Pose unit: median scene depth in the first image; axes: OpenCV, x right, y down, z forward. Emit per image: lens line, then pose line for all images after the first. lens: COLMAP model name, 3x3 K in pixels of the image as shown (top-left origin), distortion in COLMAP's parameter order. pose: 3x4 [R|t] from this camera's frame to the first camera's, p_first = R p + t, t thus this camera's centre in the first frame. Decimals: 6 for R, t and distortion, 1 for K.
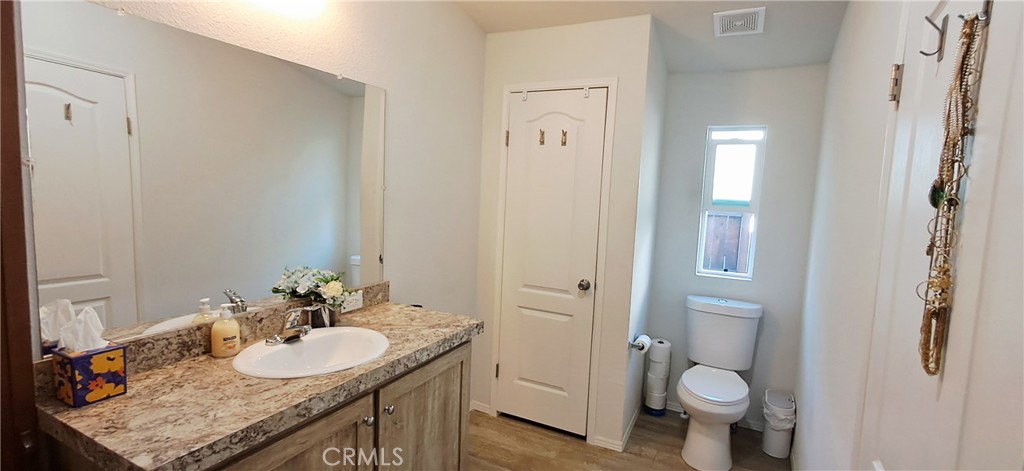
lens RADIAL K [[465.6, 0, 517.3], [0, 465.6, 232.7], [0, 0, 1]] dist [0.014768, 0.000202]
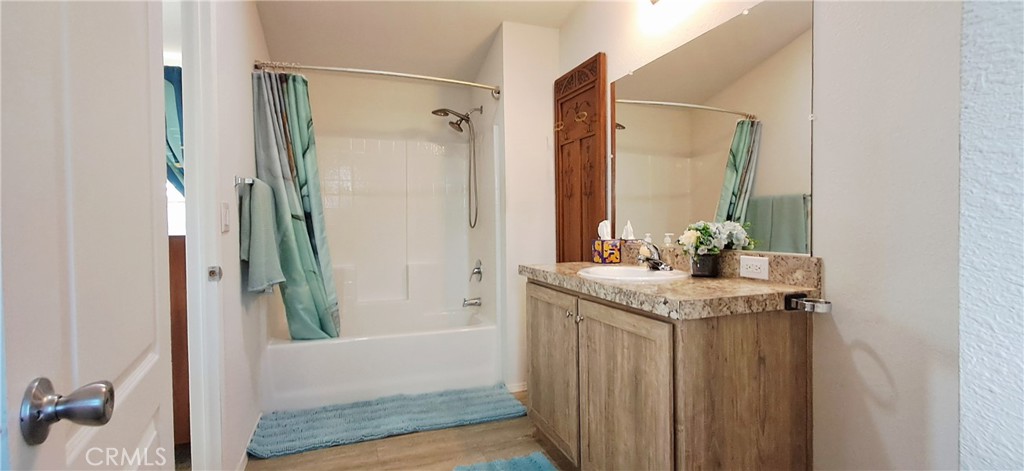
lens RADIAL K [[465.6, 0, 517.3], [0, 465.6, 232.7], [0, 0, 1]] dist [0.014768, 0.000202]
pose [[-0.676376, -0.021675, -0.736237, 0.630705], [-0.088571, 0.994707, 0.052086, 0.093438], [0.731212, 0.100439, -0.674716, 1.446325]]
